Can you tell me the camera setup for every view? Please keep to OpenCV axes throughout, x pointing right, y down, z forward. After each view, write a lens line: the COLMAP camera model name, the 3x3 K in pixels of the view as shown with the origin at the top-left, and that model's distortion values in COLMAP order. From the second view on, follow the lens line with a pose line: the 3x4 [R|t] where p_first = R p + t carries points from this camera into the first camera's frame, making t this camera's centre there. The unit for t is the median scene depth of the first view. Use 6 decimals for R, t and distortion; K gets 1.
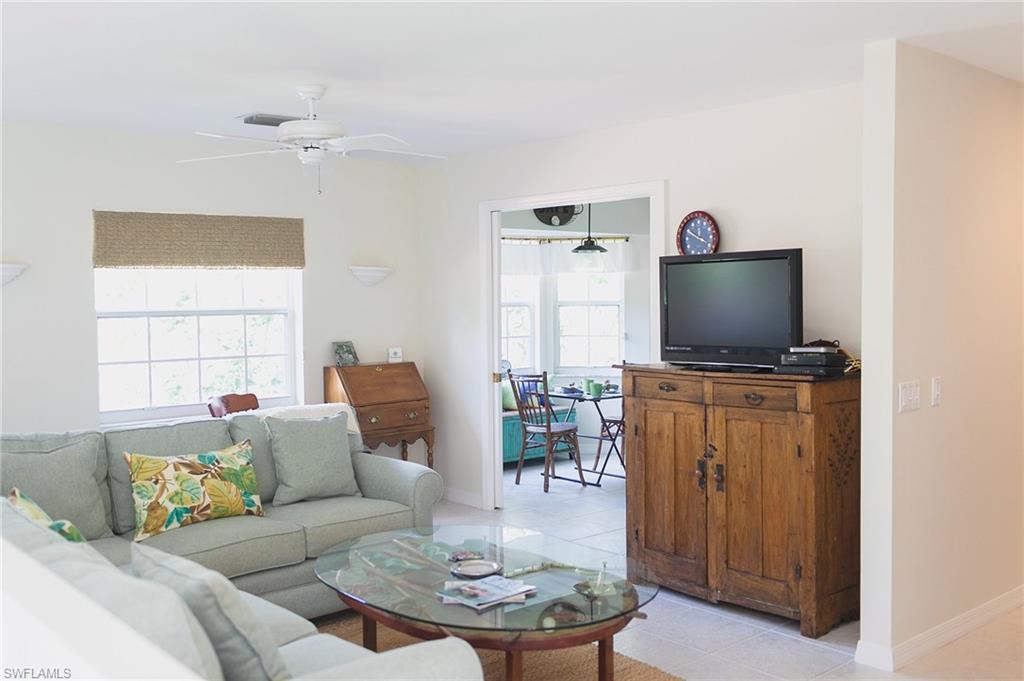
lens RADIAL K [[970.4, 0, 512.0], [0, 970.4, 340.5], [0, 0, 1]] dist [0.001199, 0.013143]
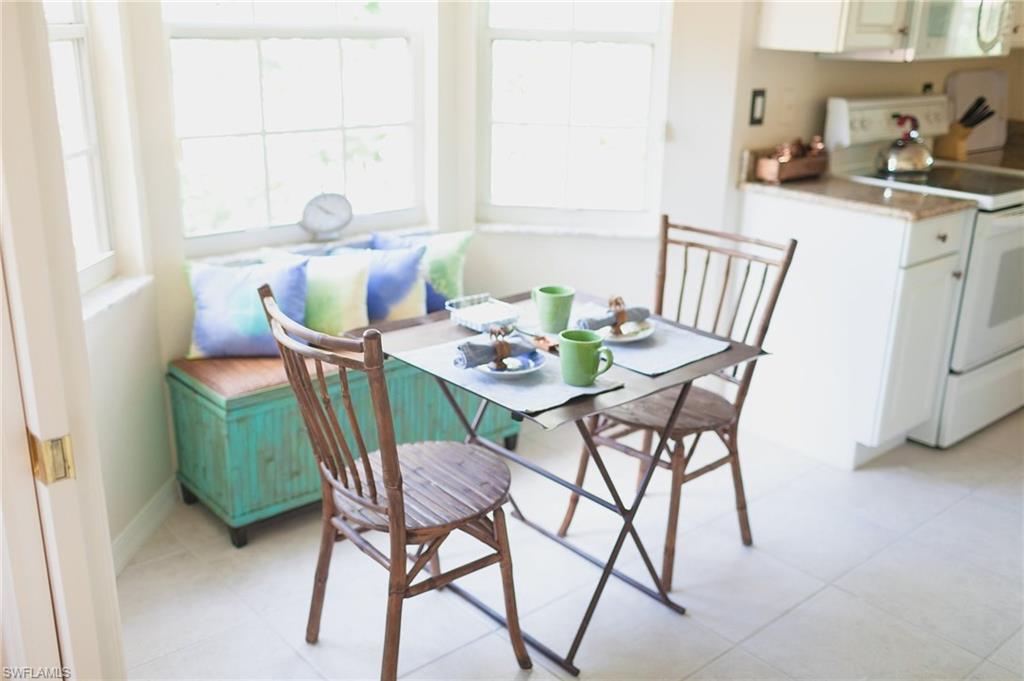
lens RADIAL K [[970.4, 0, 512.0], [0, 970.4, 340.5], [0, 0, 1]] dist [0.001199, 0.013143]
pose [[0.999471, 0.026256, 0.019167, 0.060780], [-0.030484, 0.961787, 0.272096, -0.031768], [-0.011291, -0.272537, 0.962079, 0.721996]]
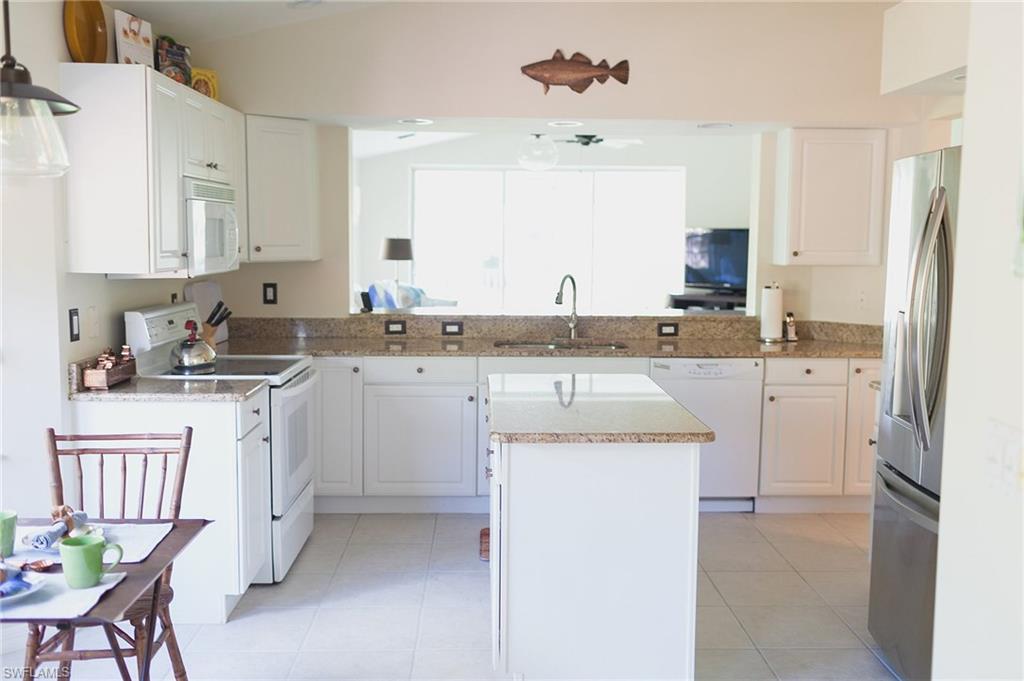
lens RADIAL K [[970.4, 0, 512.0], [0, 970.4, 340.5], [0, 0, 1]] dist [0.001199, 0.013143]
pose [[0.627485, -0.071562, 0.775333, -0.061359], [0.026291, 0.997147, 0.070757, -0.037866], [-0.778185, -0.024015, 0.627576, 0.698368]]
